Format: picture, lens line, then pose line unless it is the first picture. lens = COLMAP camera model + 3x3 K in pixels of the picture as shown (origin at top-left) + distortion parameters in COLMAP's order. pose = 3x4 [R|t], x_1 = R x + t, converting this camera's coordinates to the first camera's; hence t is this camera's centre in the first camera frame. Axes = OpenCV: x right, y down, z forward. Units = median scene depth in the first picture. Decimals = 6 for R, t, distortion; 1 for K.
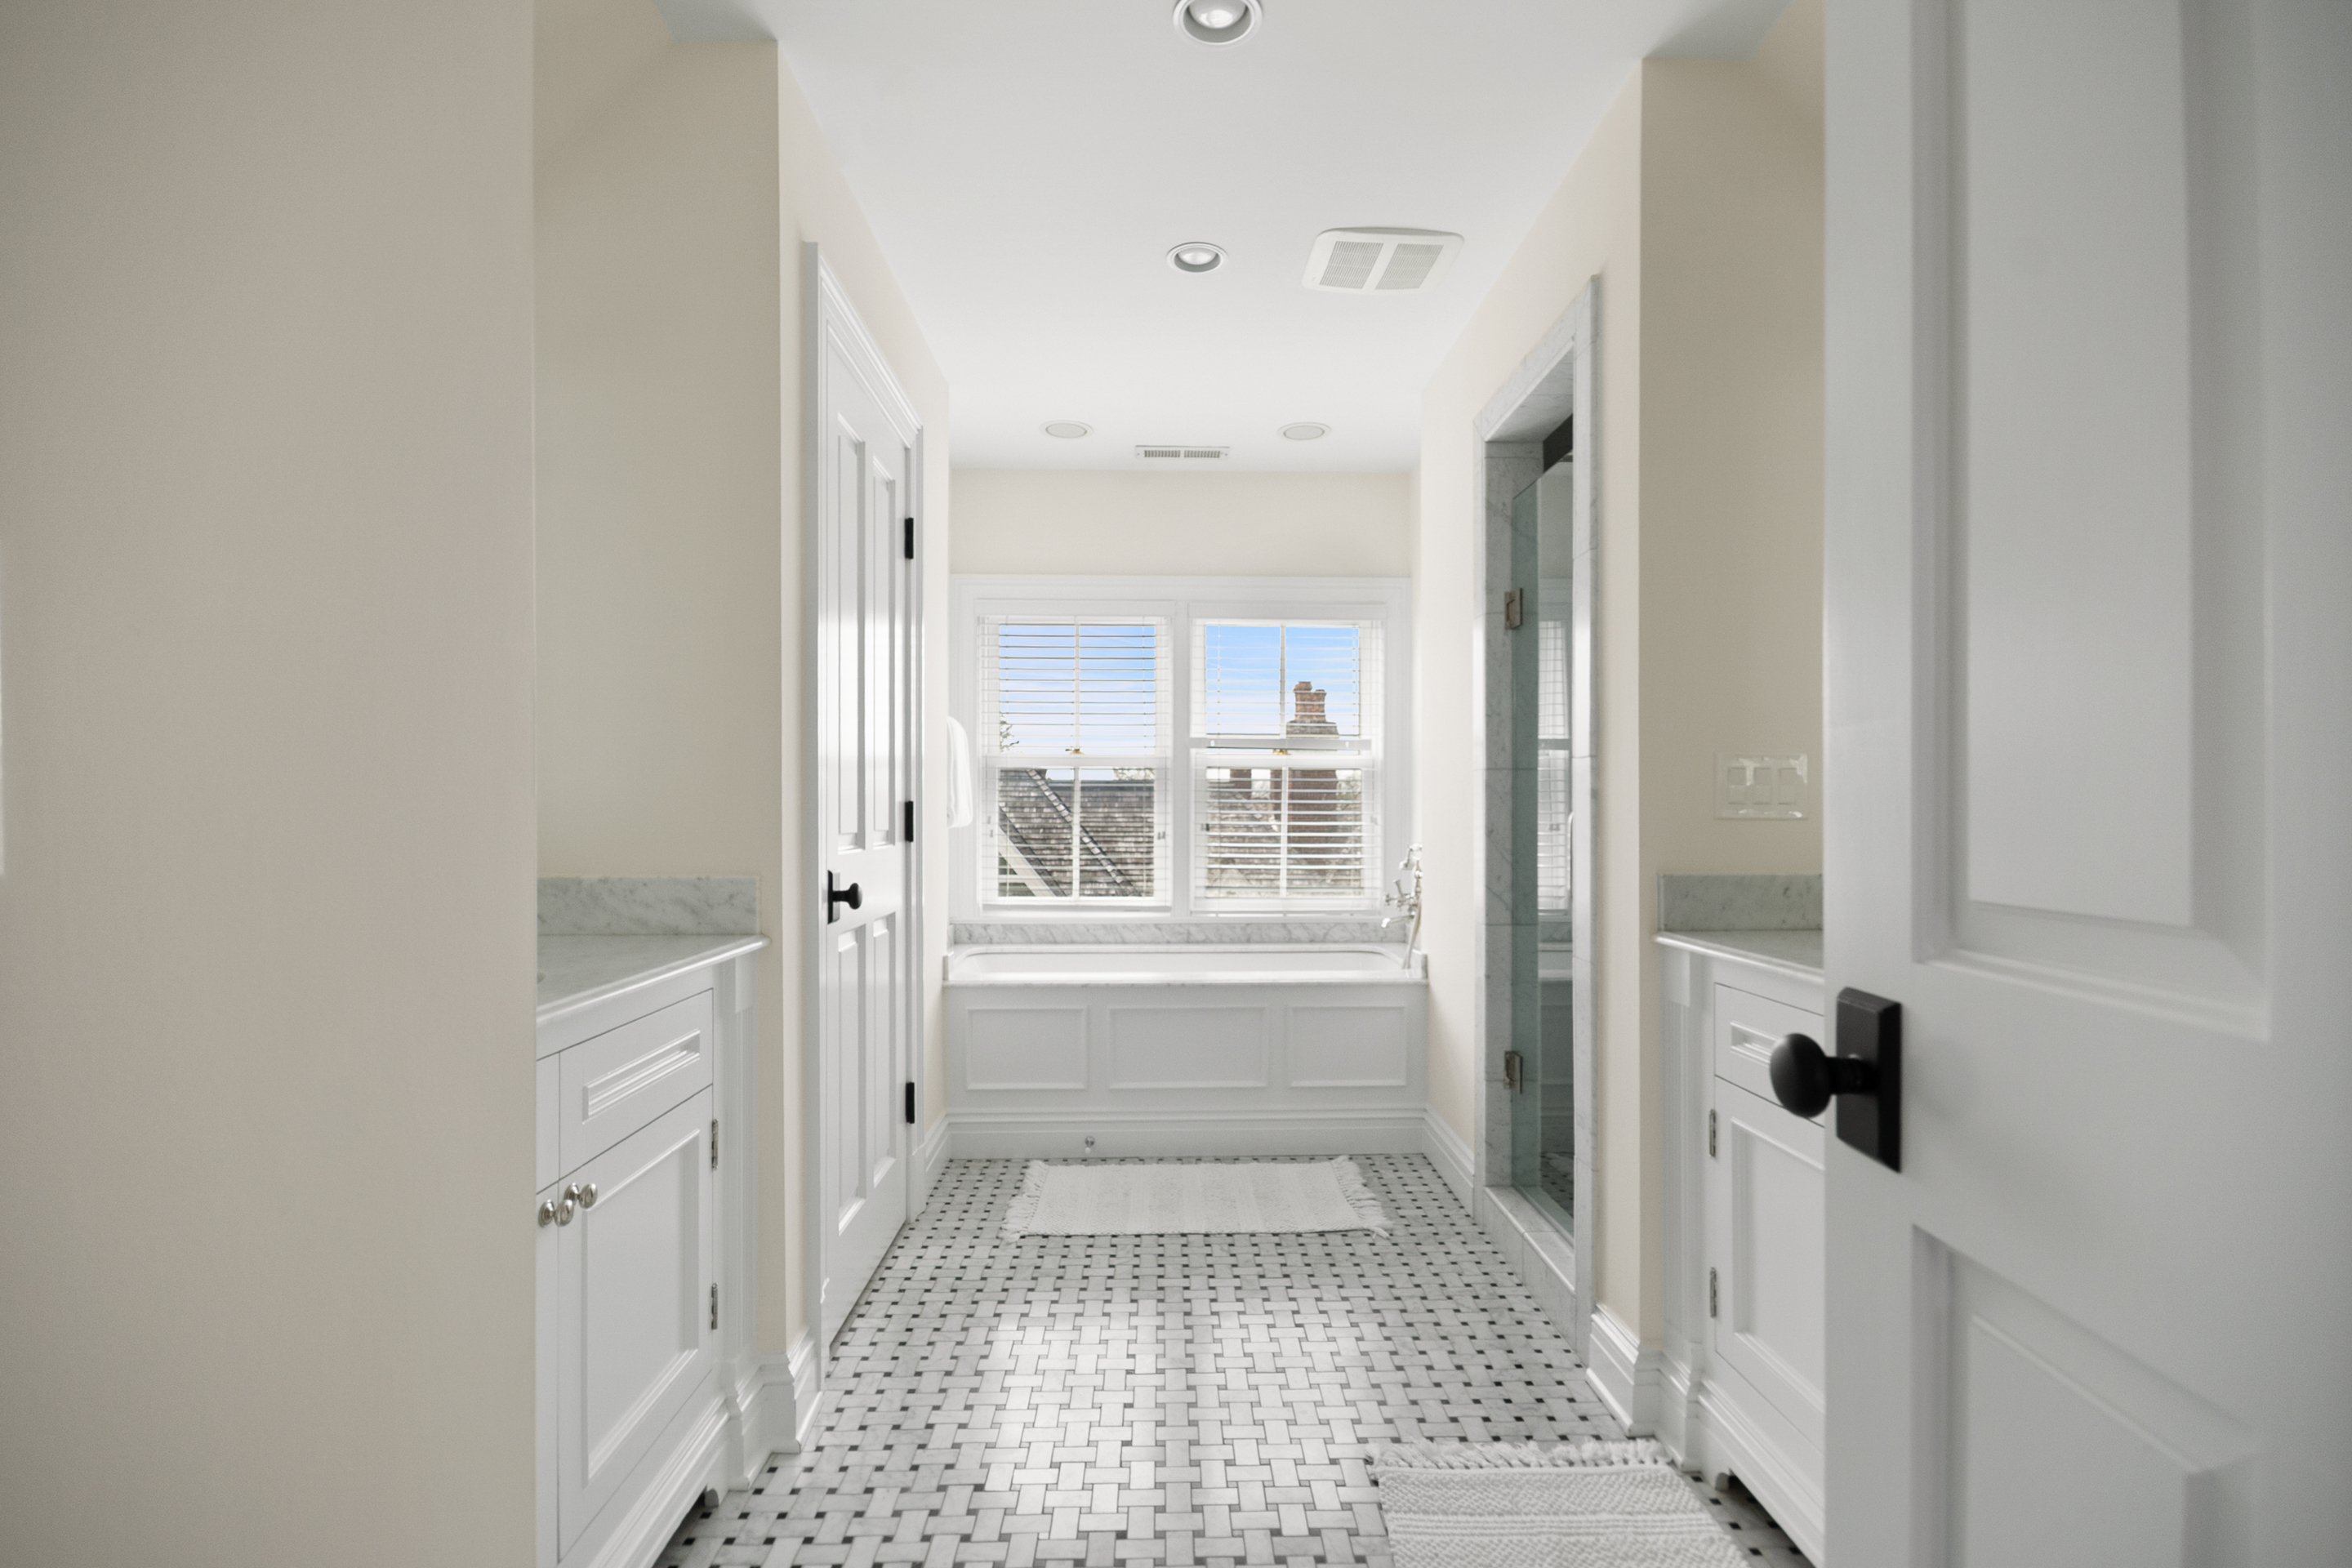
lens RADIAL K [[1033.0, 0, 1207.3], [0, 1033.0, 819.4], [0, 0, 1]] dist [0.011079, -0.002470]
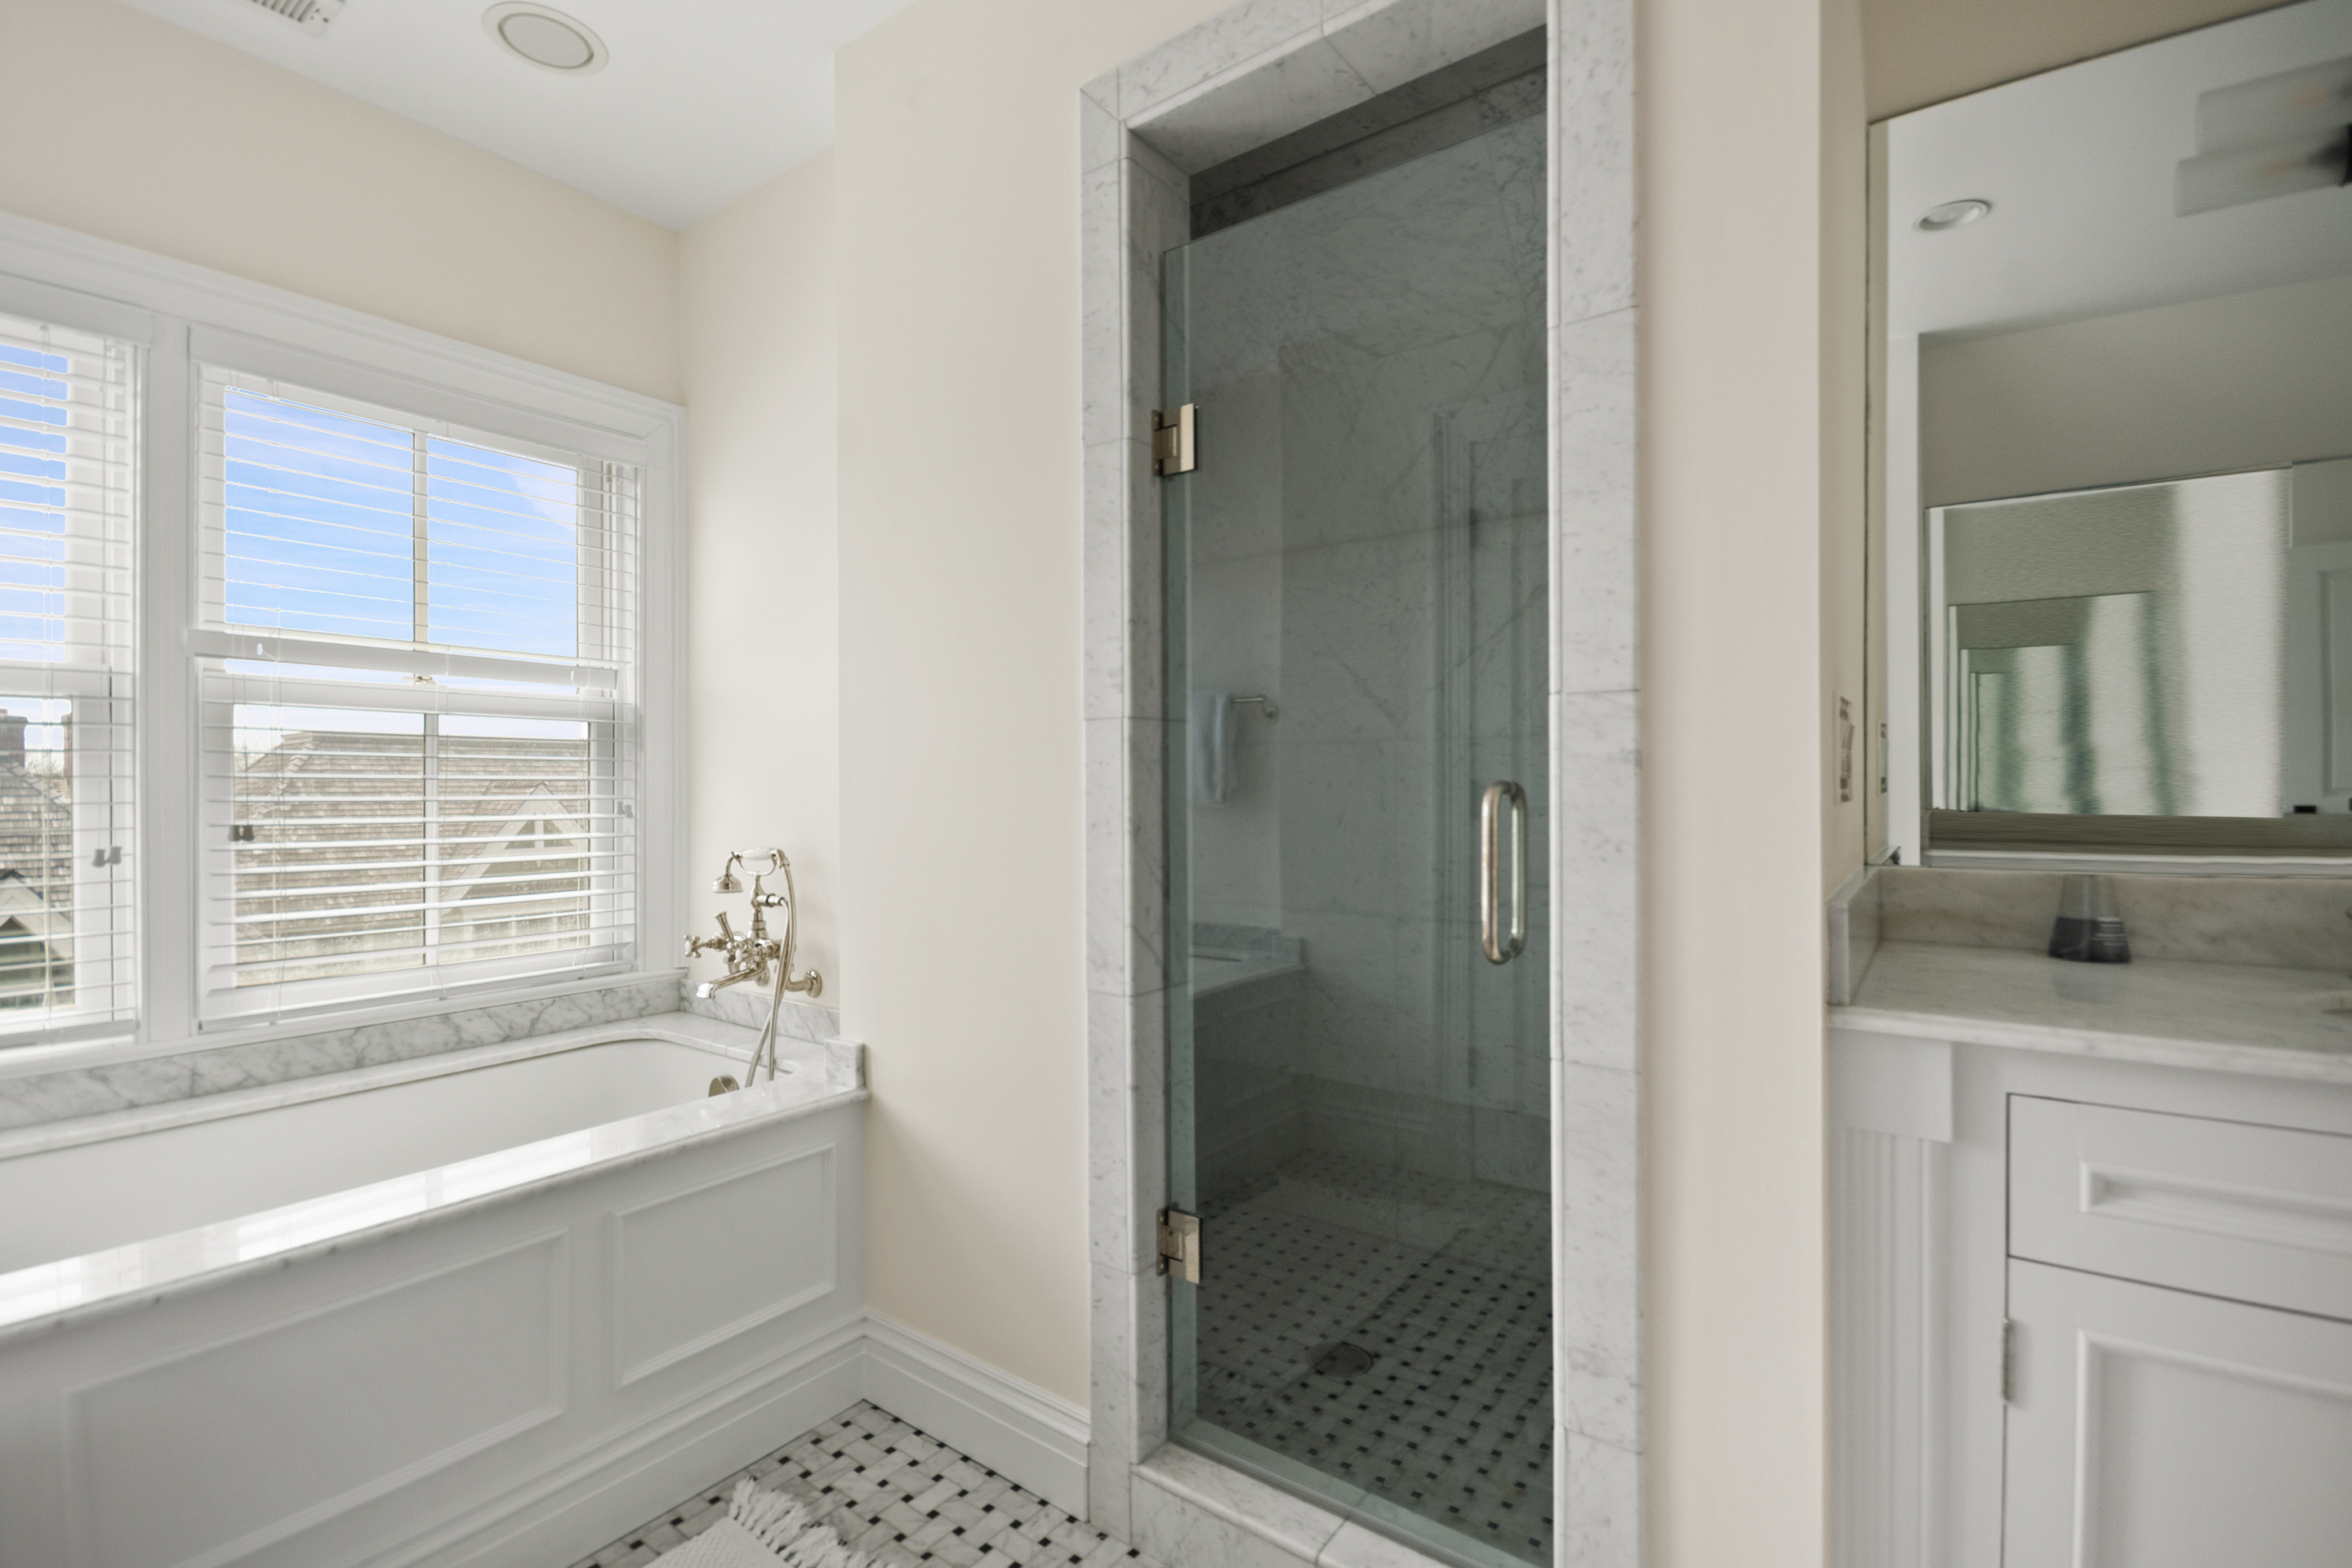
lens RADIAL K [[1033.0, 0, 1135.7], [0, 1033.0, 788.5], [0, 0, 1]] dist [0.011079, -0.002470]
pose [[0.640192, -0.007592, 0.768178, -0.155400], [0.013819, 0.999903, -0.001634, -0.008885], [-0.768091, 0.011662, 0.640235, 0.625783]]
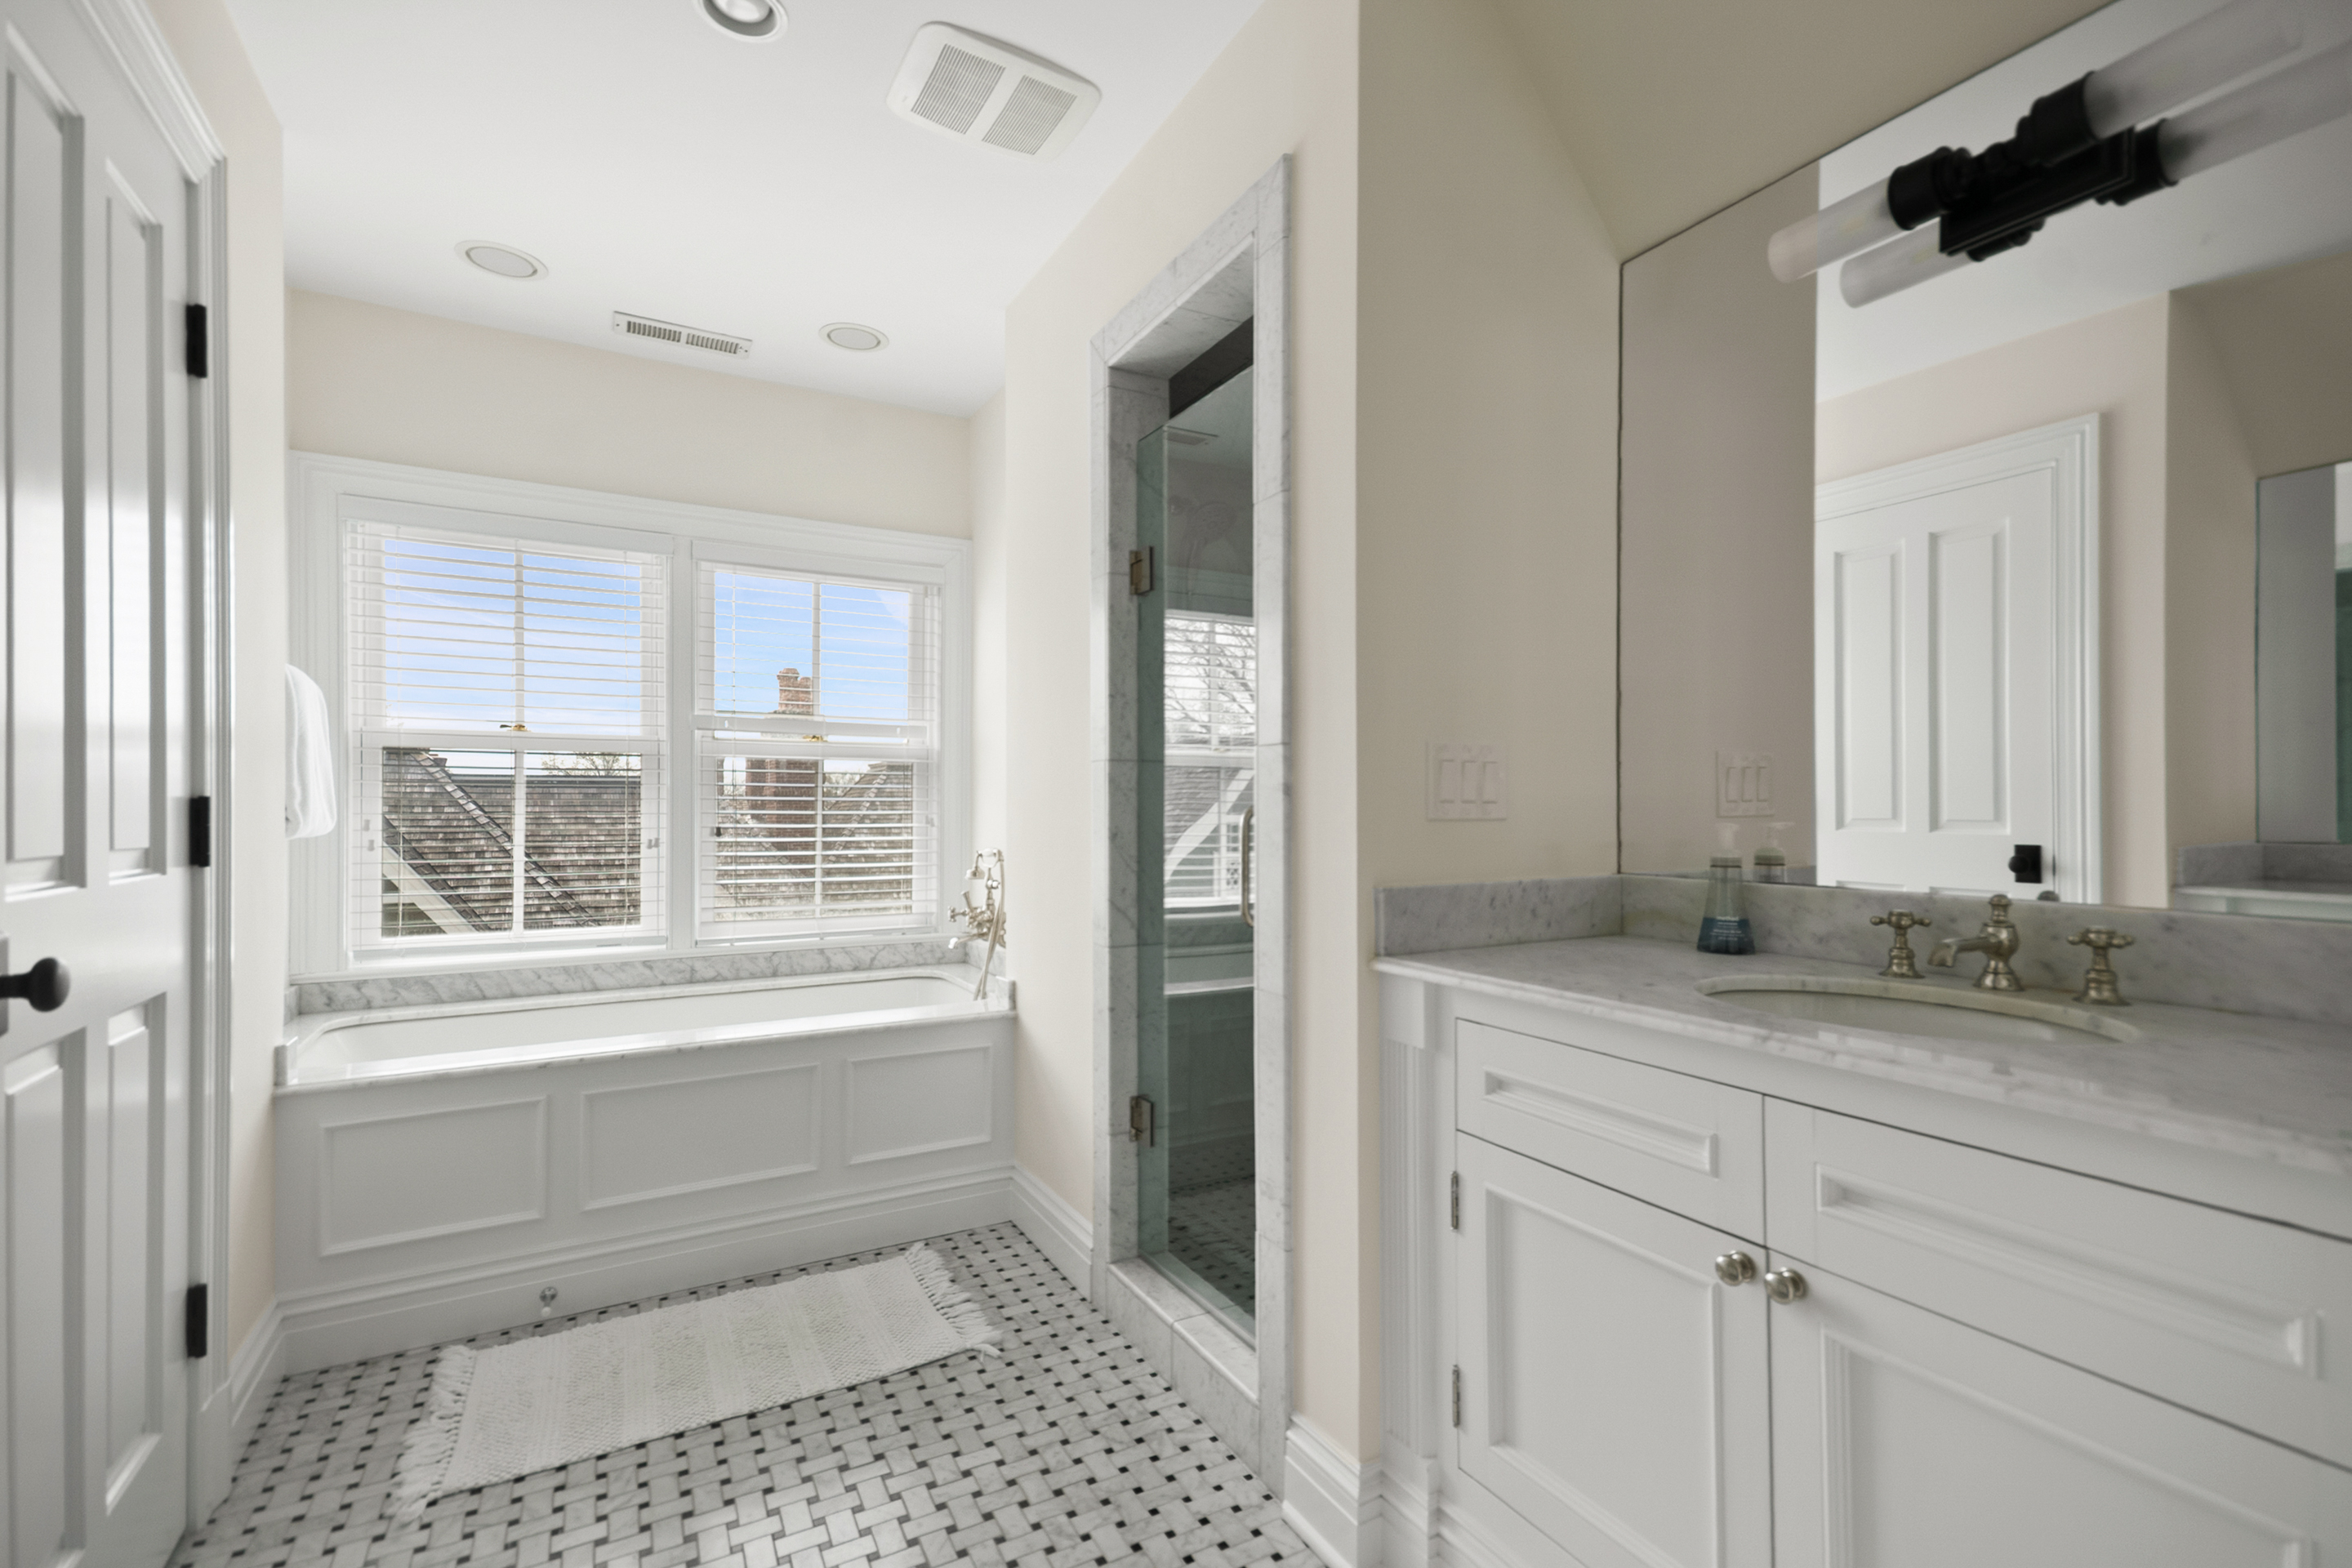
lens RADIAL K [[1033.0, 0, 1168.9], [0, 1033.0, 808.1], [0, 0, 1]] dist [0.011079, -0.002470]
pose [[0.900605, -0.002315, 0.434632, -0.047764], [0.006062, 0.999955, -0.007234, -0.003798], [-0.434596, 0.009149, 0.900579, 0.226650]]
